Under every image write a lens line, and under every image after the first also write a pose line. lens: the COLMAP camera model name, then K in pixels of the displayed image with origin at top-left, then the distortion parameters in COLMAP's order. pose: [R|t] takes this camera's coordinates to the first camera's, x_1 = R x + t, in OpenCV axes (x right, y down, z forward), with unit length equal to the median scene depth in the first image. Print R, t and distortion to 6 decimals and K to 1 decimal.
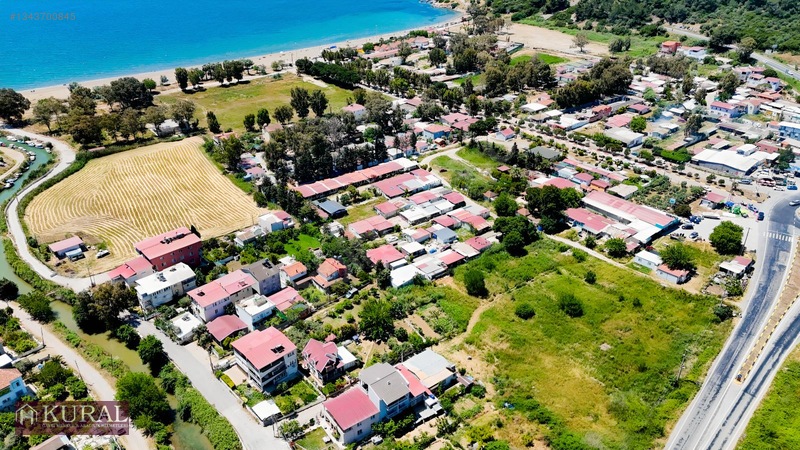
lens RADIAL K [[588.7, 0, 402.9], [0, 588.7, 223.7], [0, 0, 1]] dist [0.074458, -0.073056]
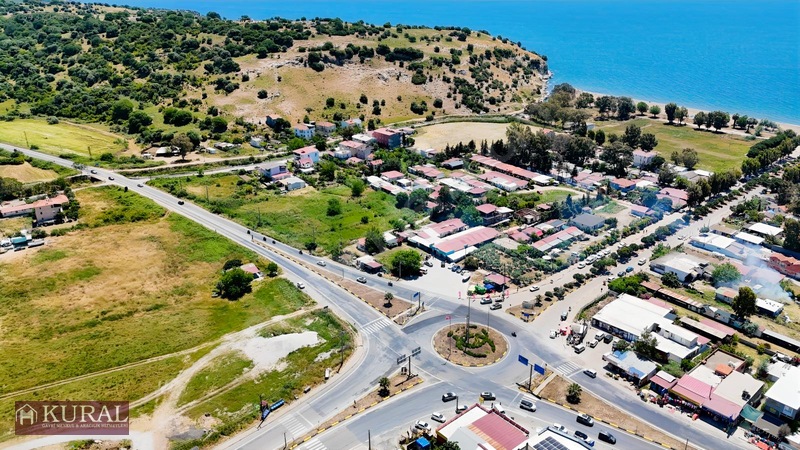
lens RADIAL K [[588.7, 0, 402.9], [0, 588.7, 223.7], [0, 0, 1]] dist [0.074458, -0.073056]
pose [[-0.002218, 0.389478, -0.921033, 1.072332], [-0.468790, 0.813154, 0.344988, -0.291088], [0.883307, 0.432536, 0.180779, 0.529370]]
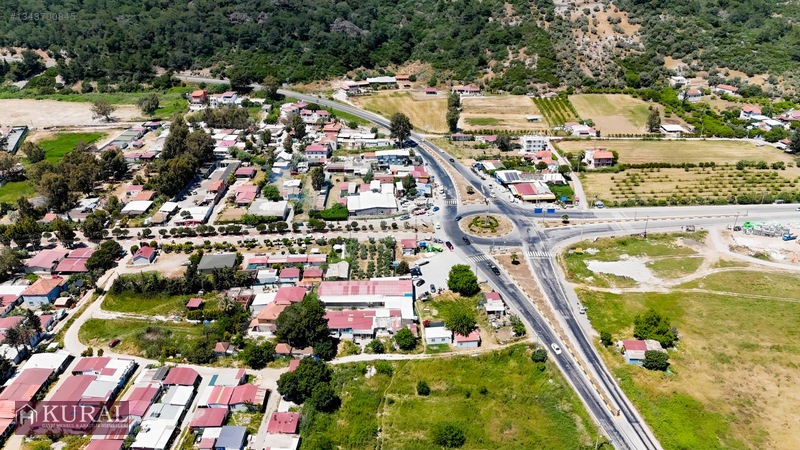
lens RADIAL K [[588.7, 0, 402.9], [0, 588.7, 223.7], [0, 0, 1]] dist [0.074458, -0.073056]
pose [[0.617768, -0.346141, 0.706080, -0.154663], [0.374919, 0.918934, 0.122461, -0.163164], [-0.691230, 0.189070, 0.697463, 0.230459]]
